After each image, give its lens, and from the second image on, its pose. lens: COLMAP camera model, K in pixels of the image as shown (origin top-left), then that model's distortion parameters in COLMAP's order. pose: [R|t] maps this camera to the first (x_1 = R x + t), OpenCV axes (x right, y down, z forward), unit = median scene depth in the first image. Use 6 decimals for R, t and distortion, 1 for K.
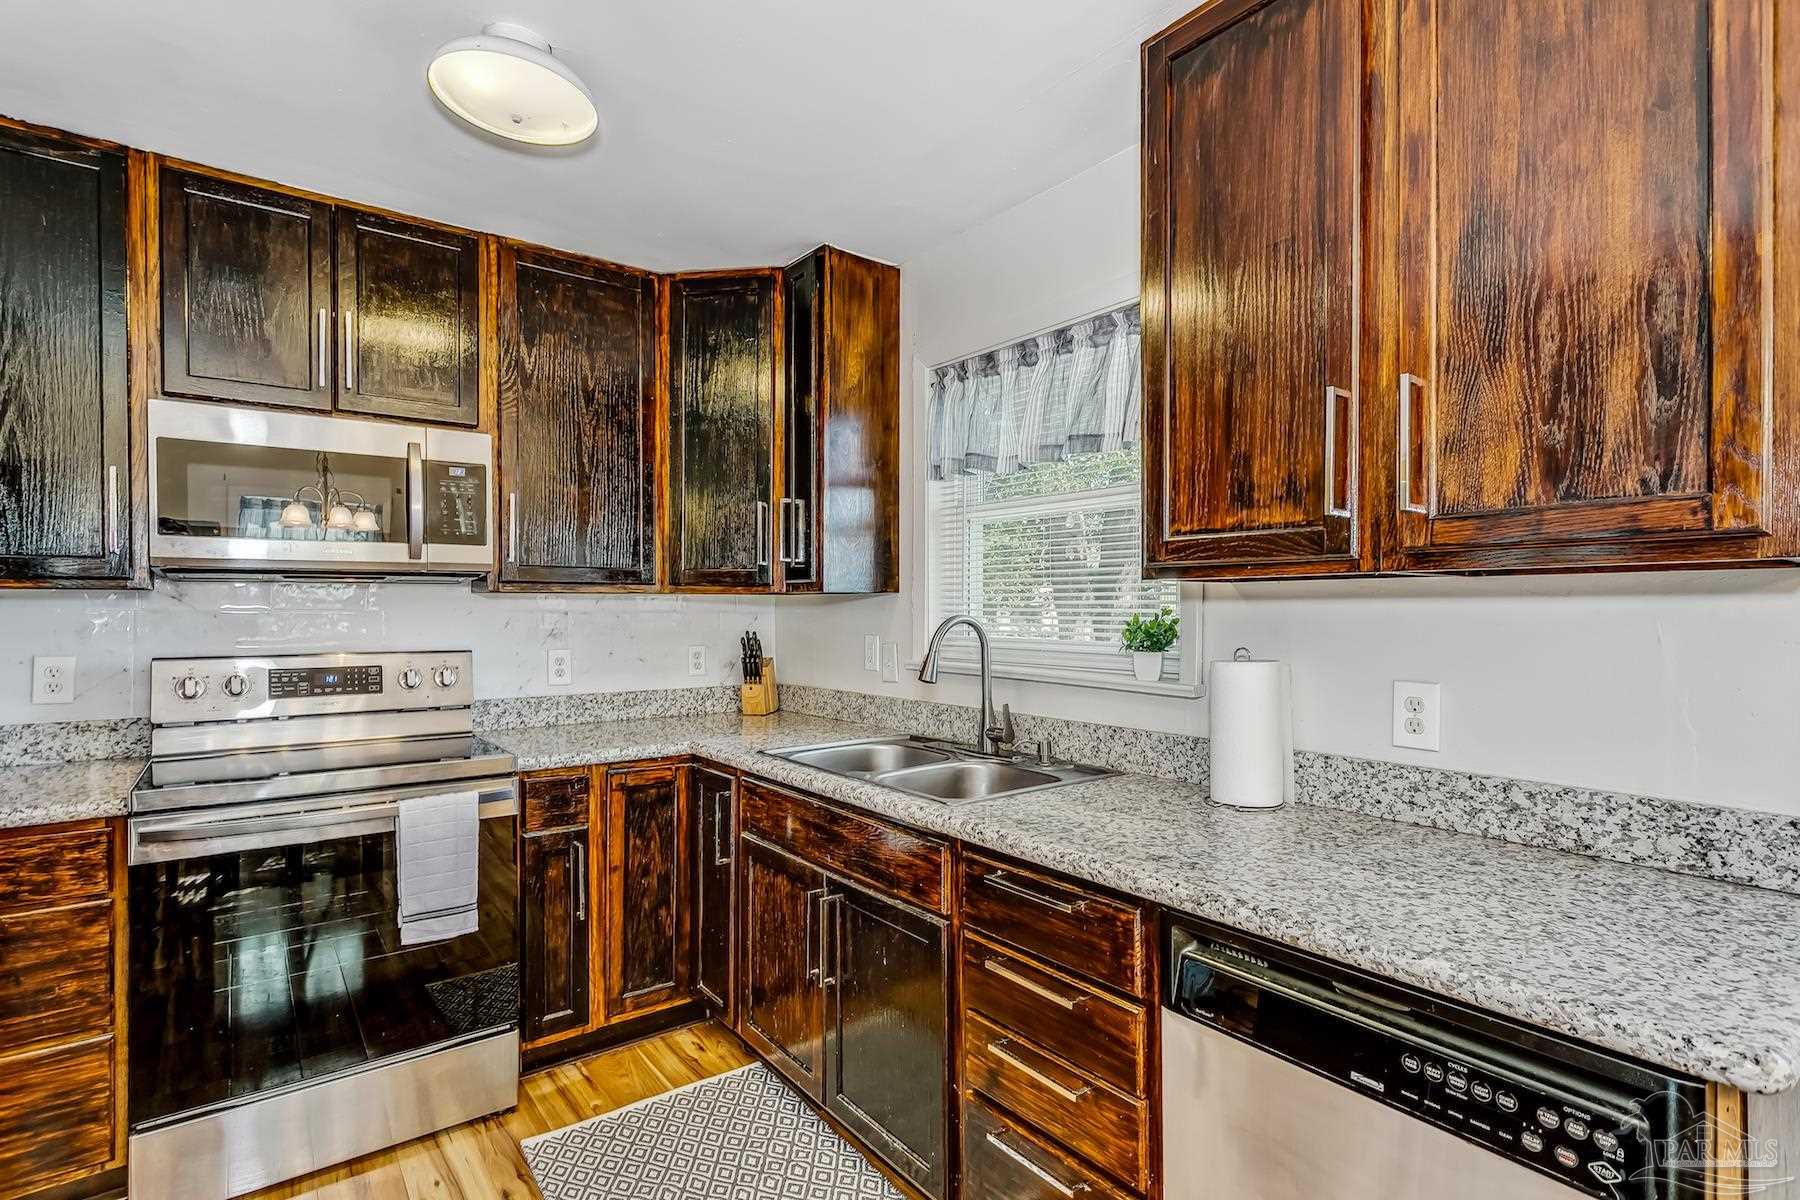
lens RADIAL K [[870.7, 0, 900.0], [0, 870.7, 600.0], [0, 0, 1]] dist [0.001067, -0.000330]
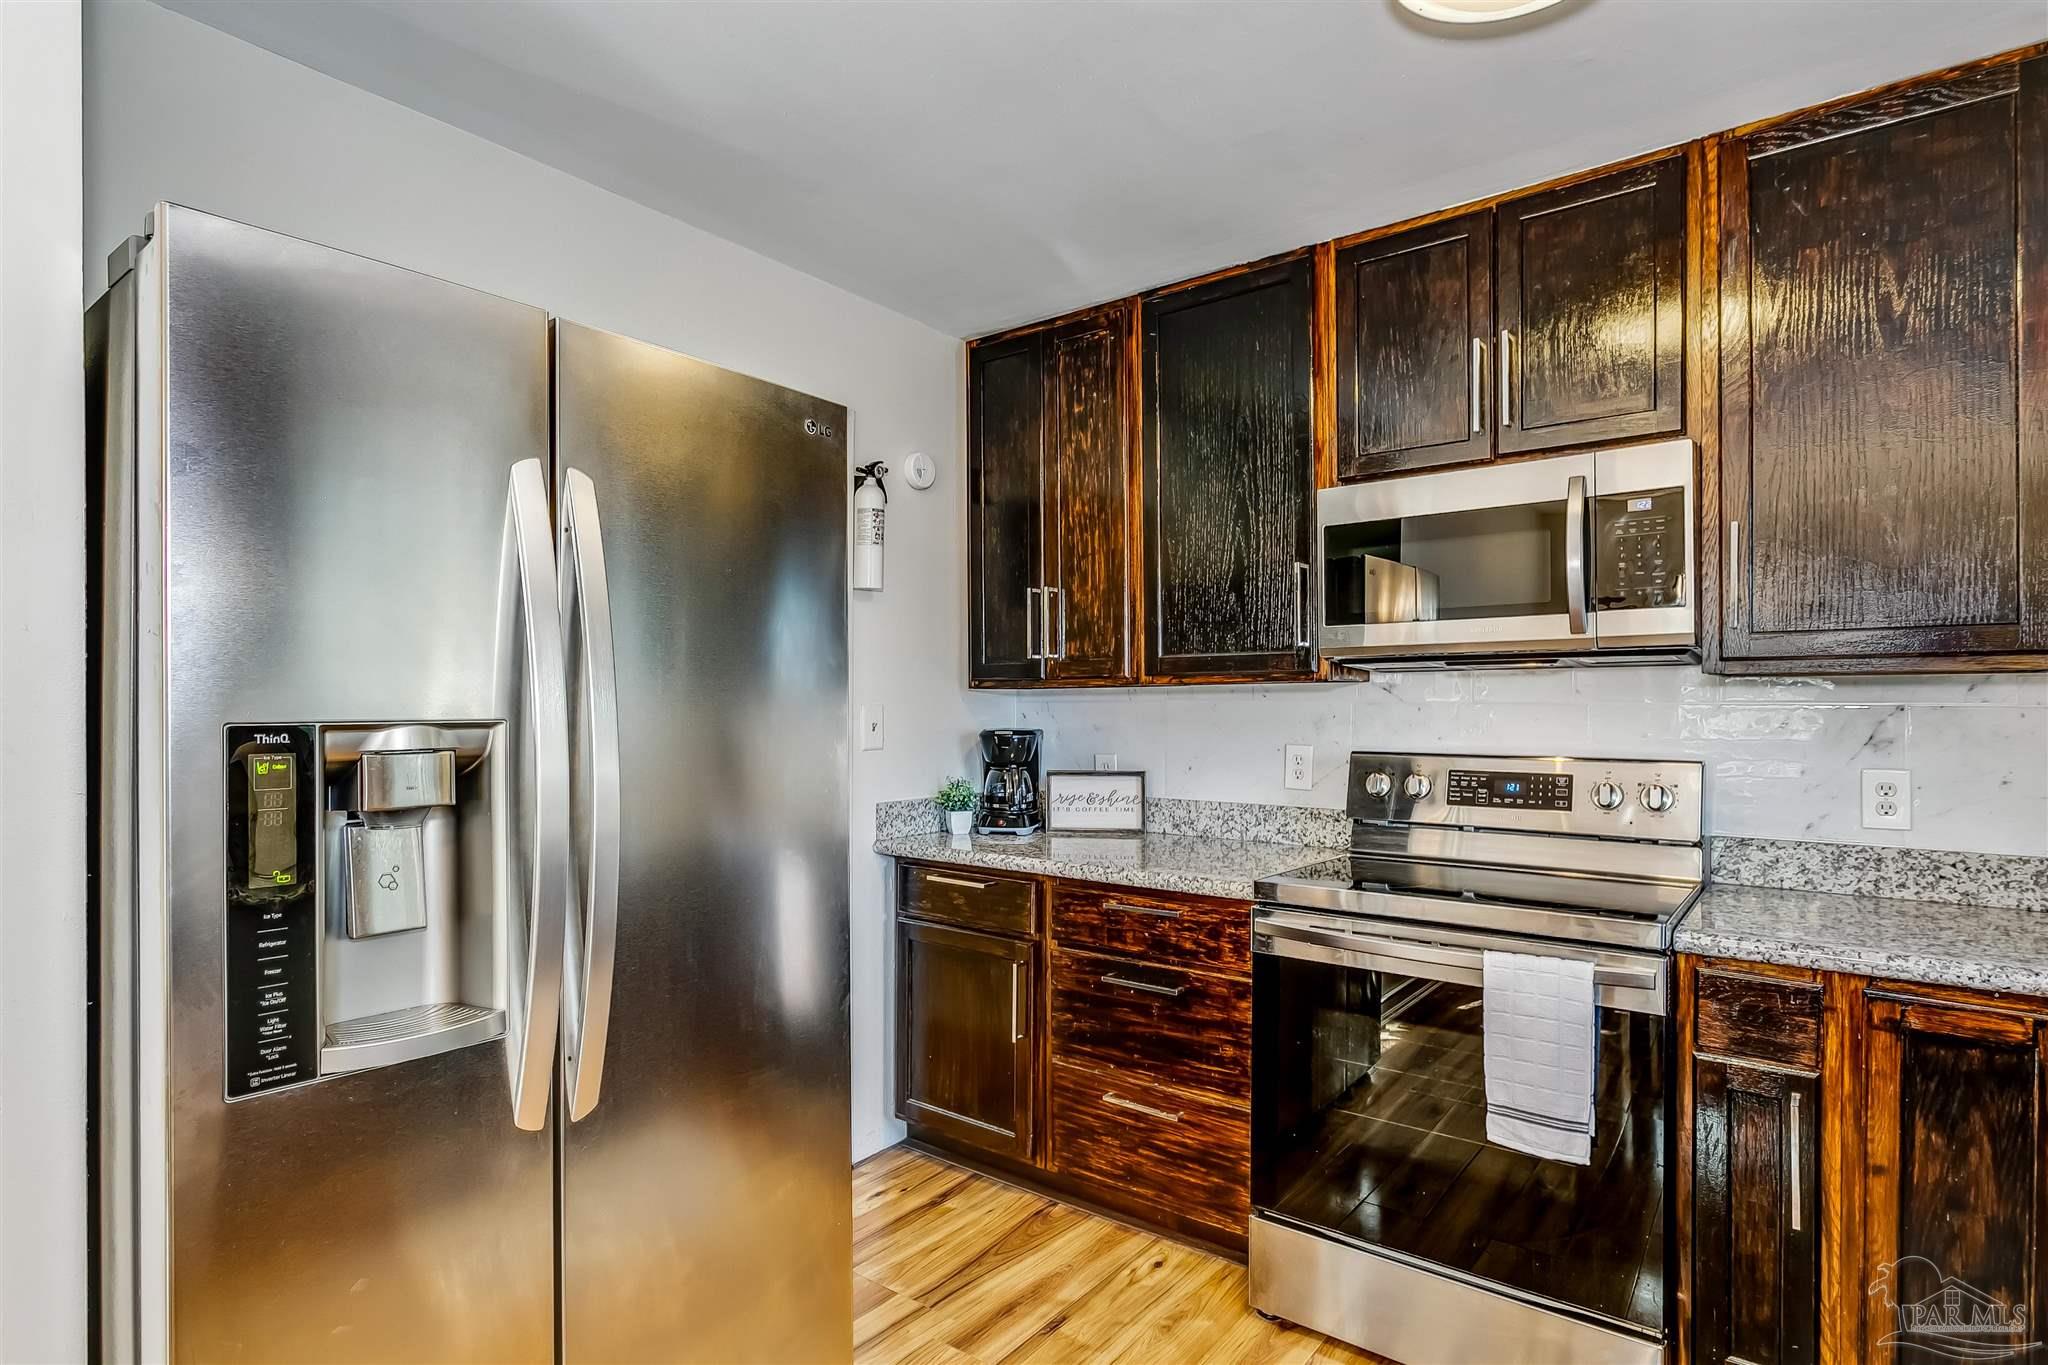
lens RADIAL K [[1063.7, 0, 1021.4], [0, 1063.7, 694.7], [0, 0, 1]] dist [-0.002929, 0.000249]
pose [[0.256720, -0.006537, -0.966464, 0.191324], [0.010730, 0.999935, -0.003913, 0.003101], [0.966426, -0.009366, 0.256774, 0.308131]]
